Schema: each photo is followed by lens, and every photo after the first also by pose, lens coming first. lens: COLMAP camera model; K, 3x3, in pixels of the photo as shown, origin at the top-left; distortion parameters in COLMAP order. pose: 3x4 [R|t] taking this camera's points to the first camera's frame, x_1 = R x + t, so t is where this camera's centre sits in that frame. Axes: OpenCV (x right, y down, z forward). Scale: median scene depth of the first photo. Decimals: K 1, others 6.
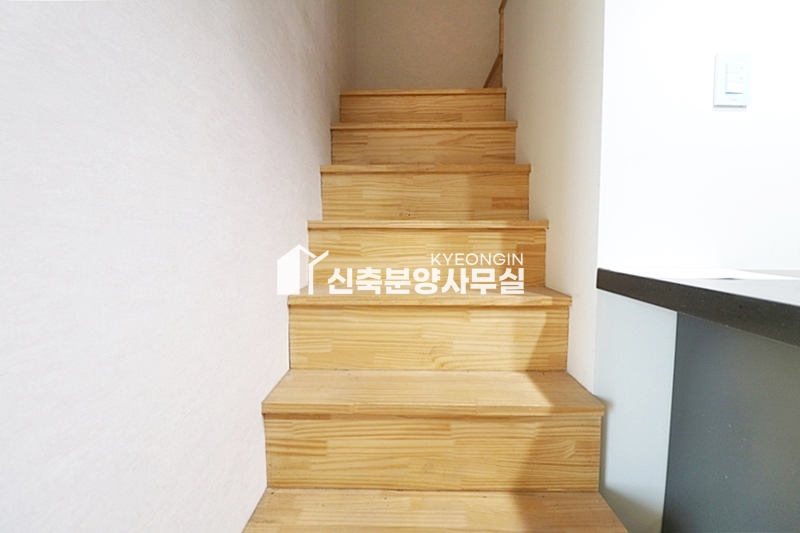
lens RADIAL K [[371.0, 0, 399.7], [0, 371.0, 259.9], [0, 0, 1]] dist [-0.015354, -0.000286]
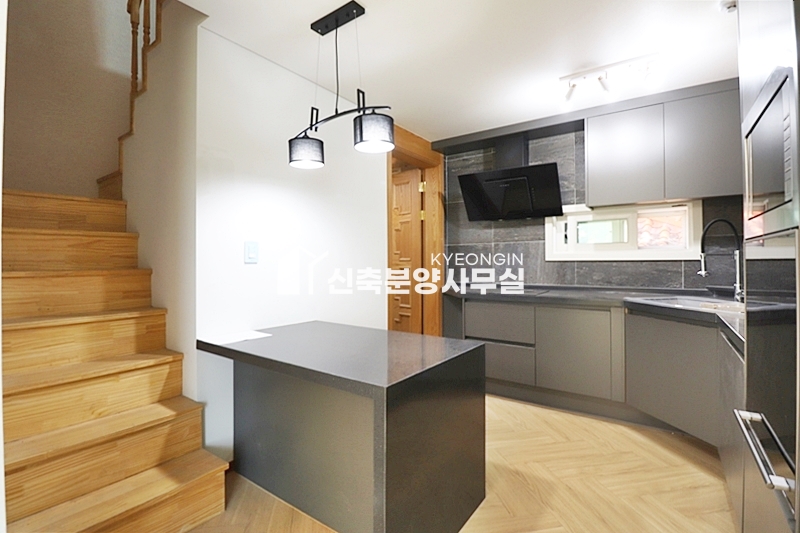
lens RADIAL K [[371.0, 0, 399.7], [0, 371.0, 259.9], [0, 0, 1]] dist [-0.015354, -0.000286]
pose [[0.551683, 0.003904, 0.834045, -0.488089], [0.055357, 0.997613, -0.041285, -0.236244], [-0.832215, 0.068946, 0.550150, -0.967329]]
